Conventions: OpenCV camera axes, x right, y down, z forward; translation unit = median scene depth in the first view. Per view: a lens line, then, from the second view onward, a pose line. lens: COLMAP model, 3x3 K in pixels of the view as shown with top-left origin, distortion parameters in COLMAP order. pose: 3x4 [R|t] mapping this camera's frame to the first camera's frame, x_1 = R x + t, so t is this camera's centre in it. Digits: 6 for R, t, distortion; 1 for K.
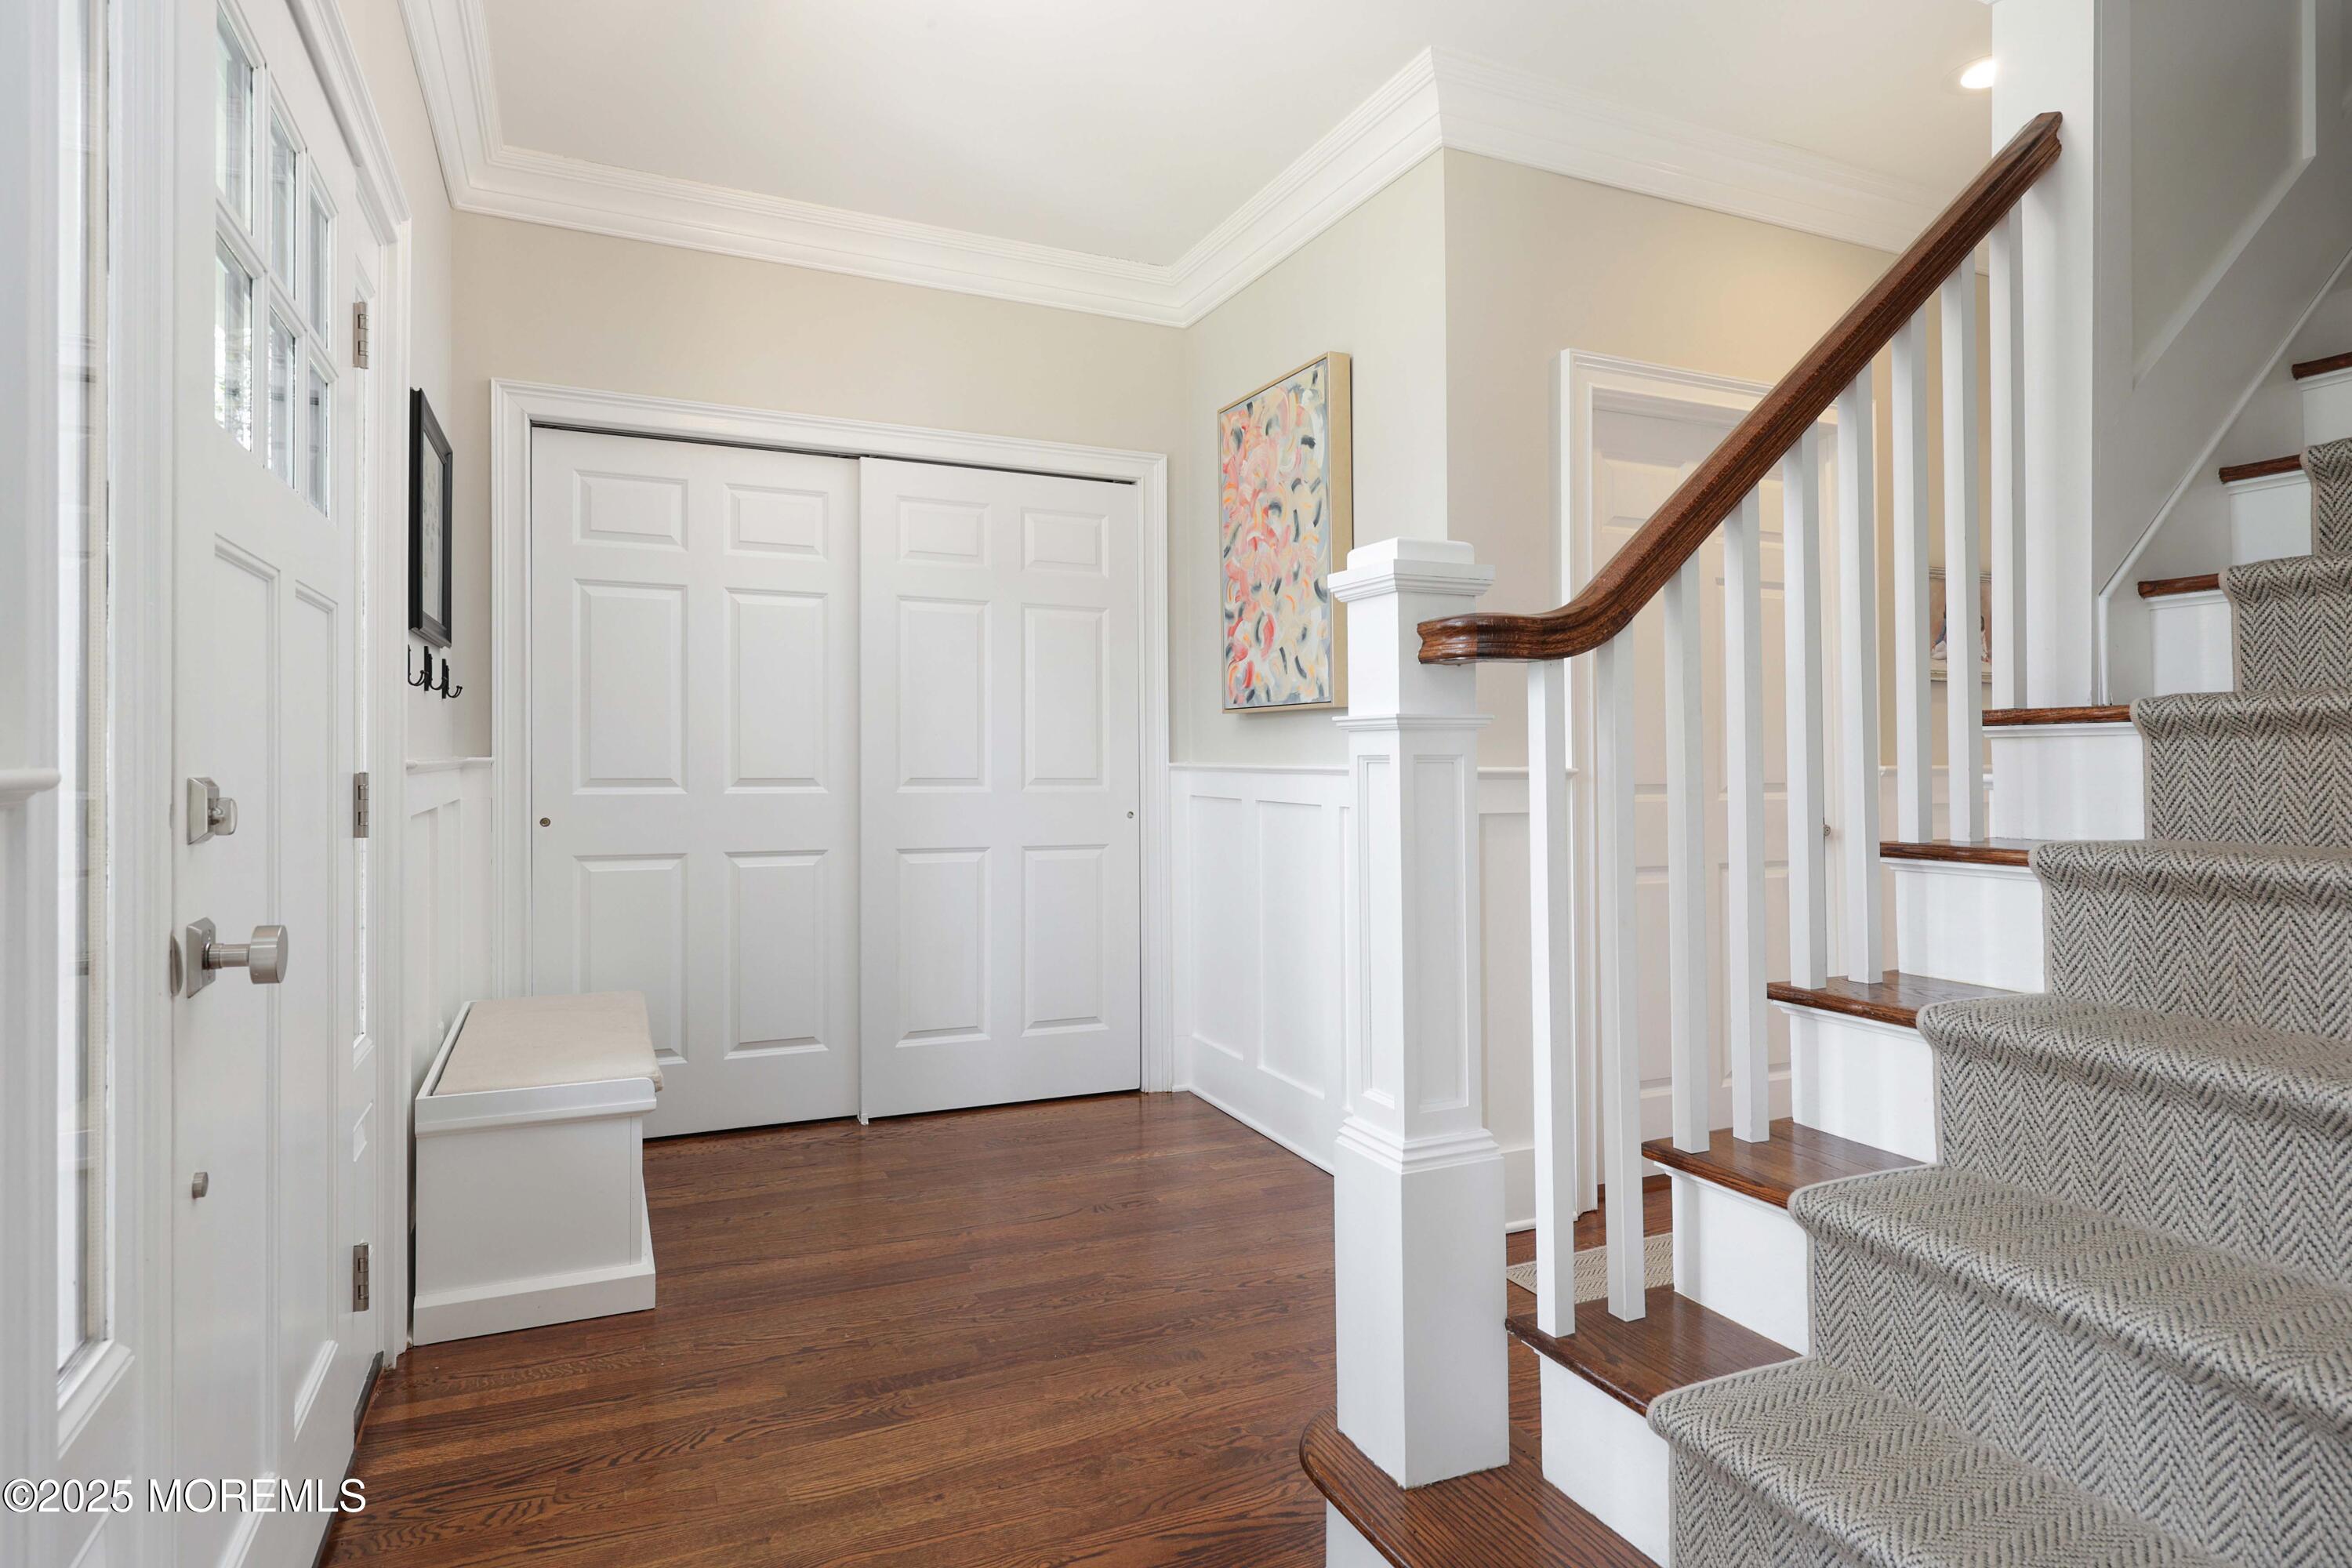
lens RADIAL K [[1275.2, 0, 1167.1], [0, 1275.2, 759.2], [0, 0, 1]] dist [0.000856, 0.000231]
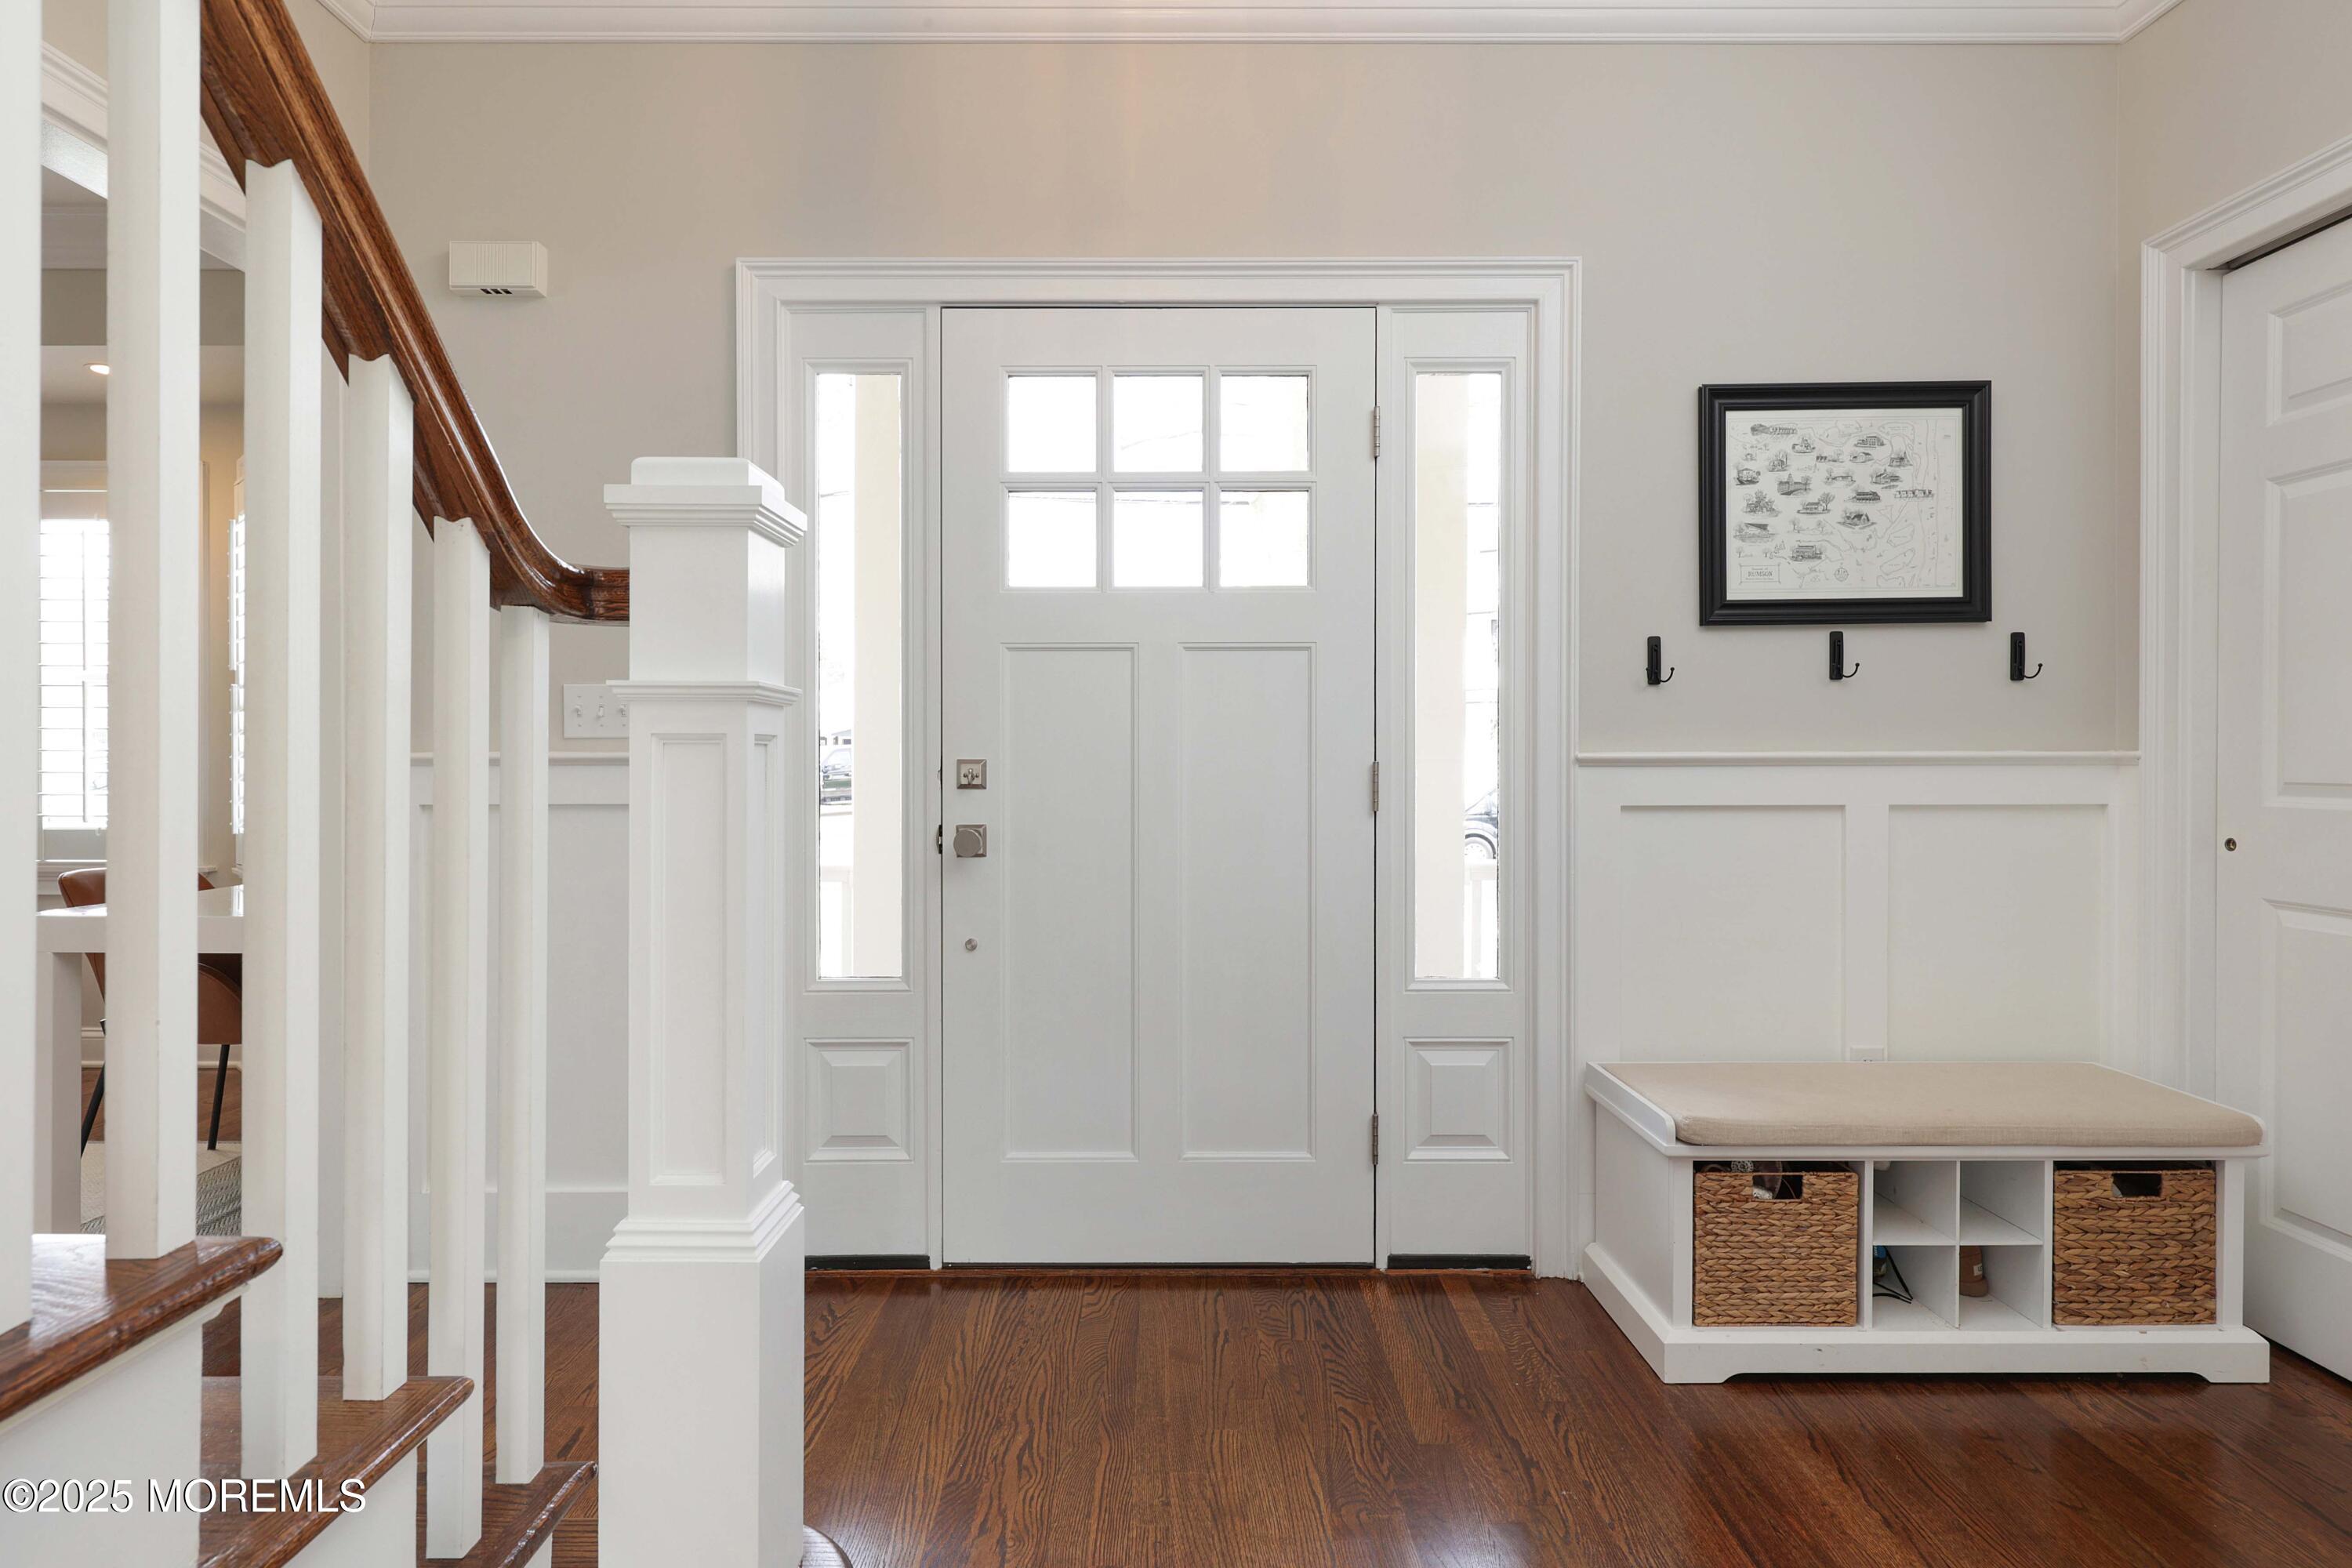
lens RADIAL K [[1275.2, 0, 1167.2], [0, 1275.2, 778.7], [0, 0, 1]] dist [0.000856, 0.000231]
pose [[-0.411472, 0.004217, -0.911413, 0.382260], [-0.009825, 0.999911, 0.009063, 0.013561], [0.911369, 0.012684, -0.411394, 0.769745]]
